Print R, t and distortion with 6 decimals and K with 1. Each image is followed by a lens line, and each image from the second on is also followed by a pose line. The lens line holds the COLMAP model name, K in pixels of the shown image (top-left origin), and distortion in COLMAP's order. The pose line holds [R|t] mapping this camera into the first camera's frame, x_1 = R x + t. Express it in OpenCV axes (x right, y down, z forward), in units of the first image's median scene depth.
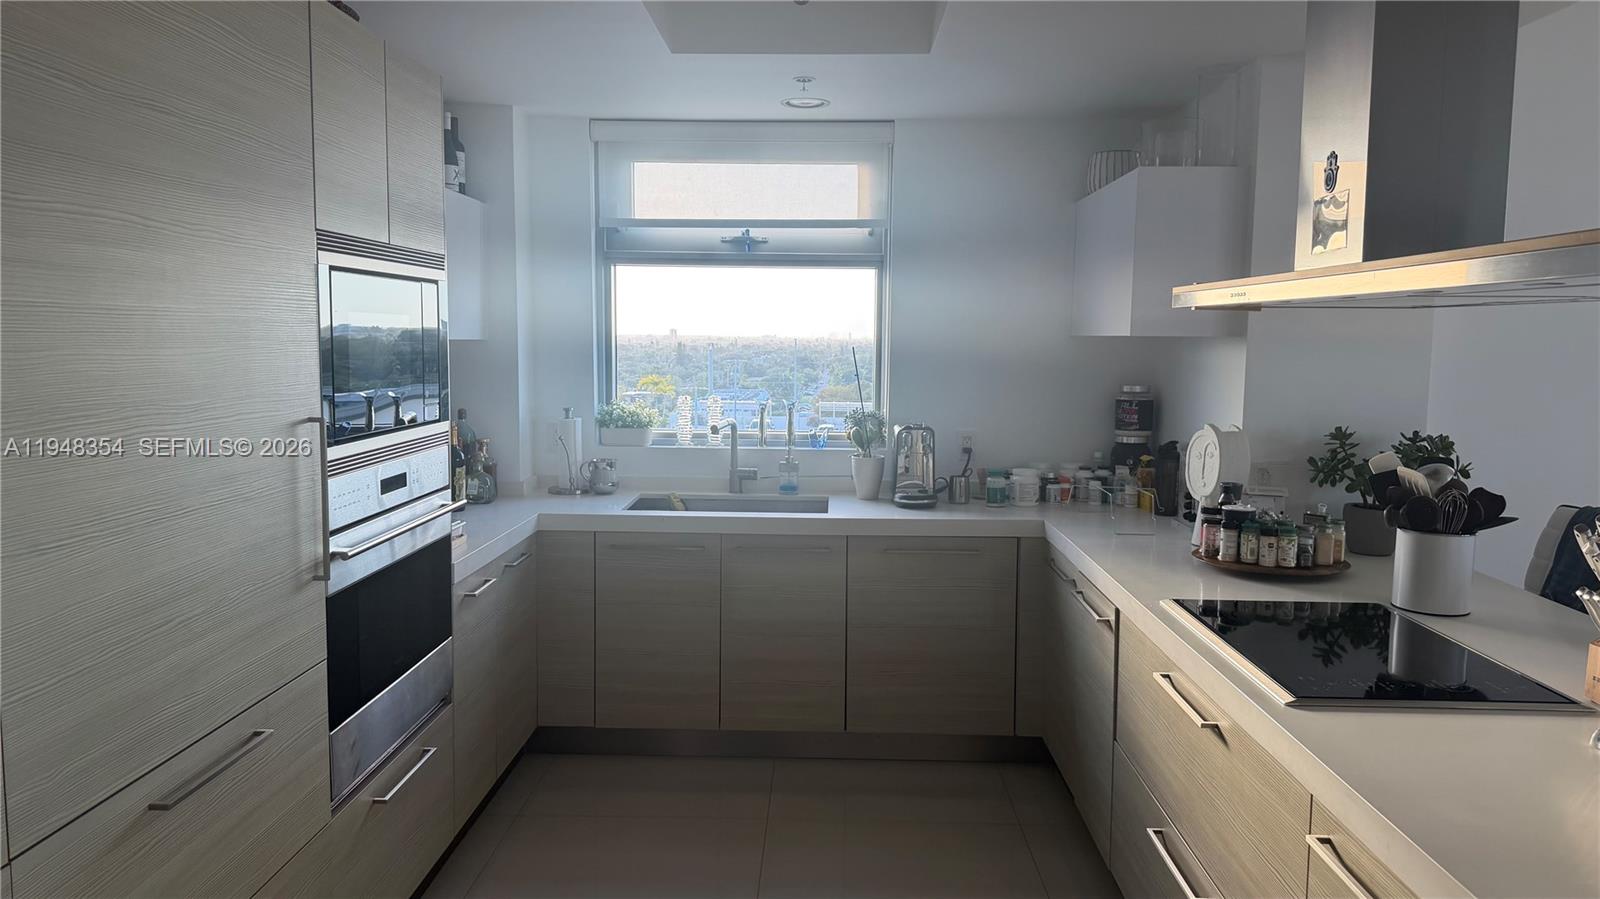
lens RADIAL K [[1114.5, 0, 797.3], [0, 1114.5, 448.3], [0, 0, 1]] dist [0.086453, -0.128447]
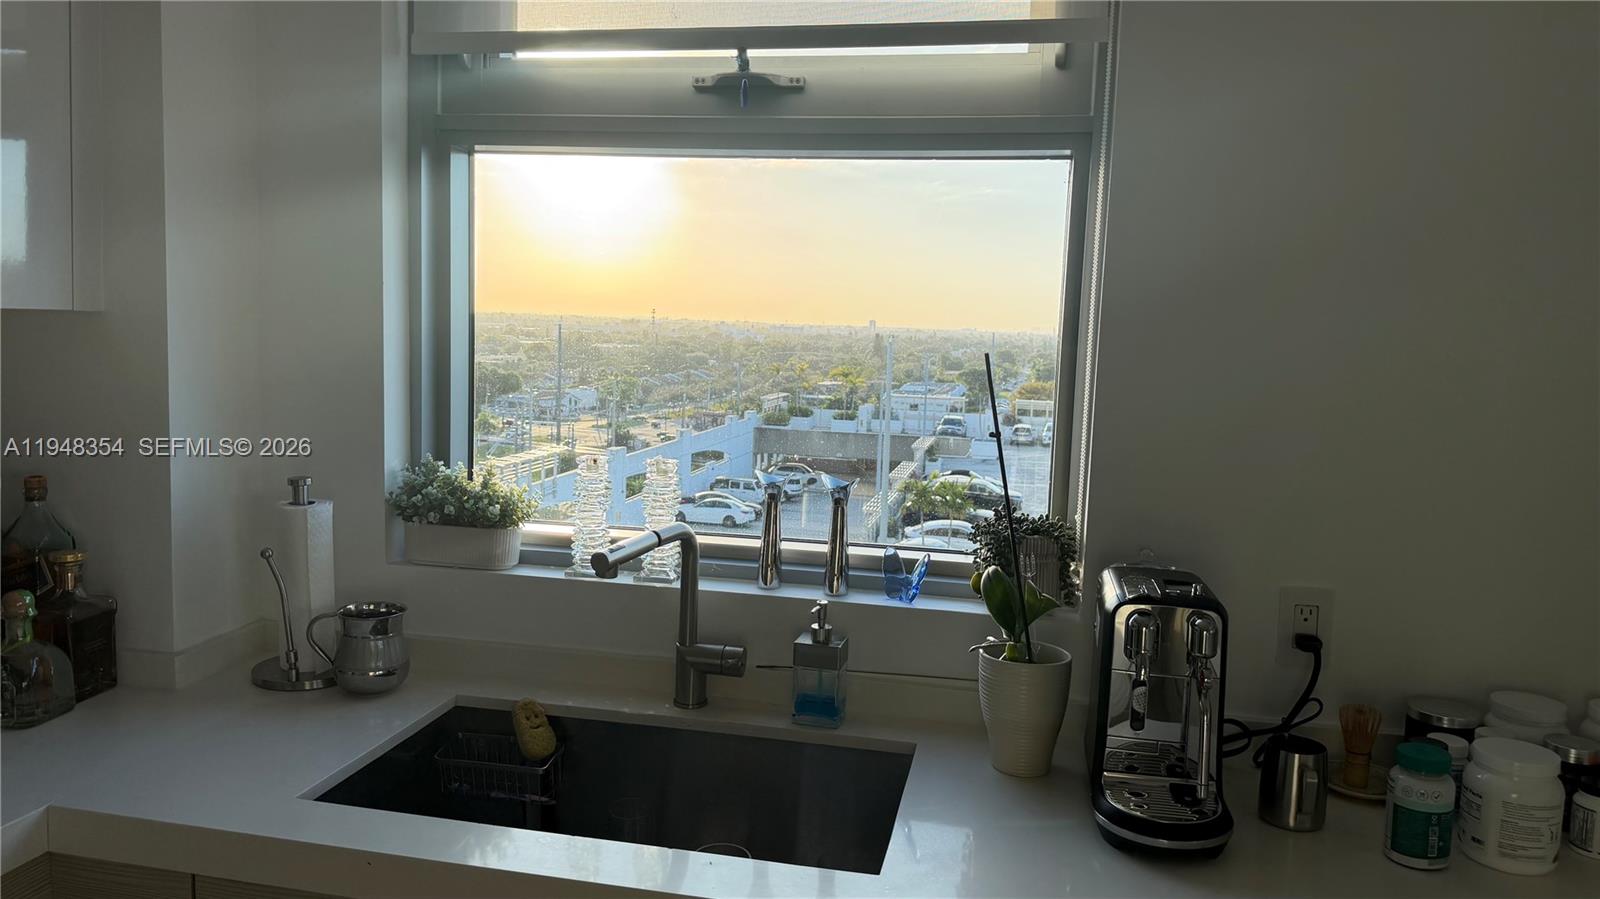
lens RADIAL K [[1114.5, 0, 816.2], [0, 1114.5, 448.3], [0, 0, 1]] dist [0.086453, -0.128447]
pose [[0.986880, 0.039303, -0.156597, 0.048356], [-0.038182, 0.999219, 0.010159, -0.057228], [0.156874, -0.004047, 0.987610, 0.598025]]
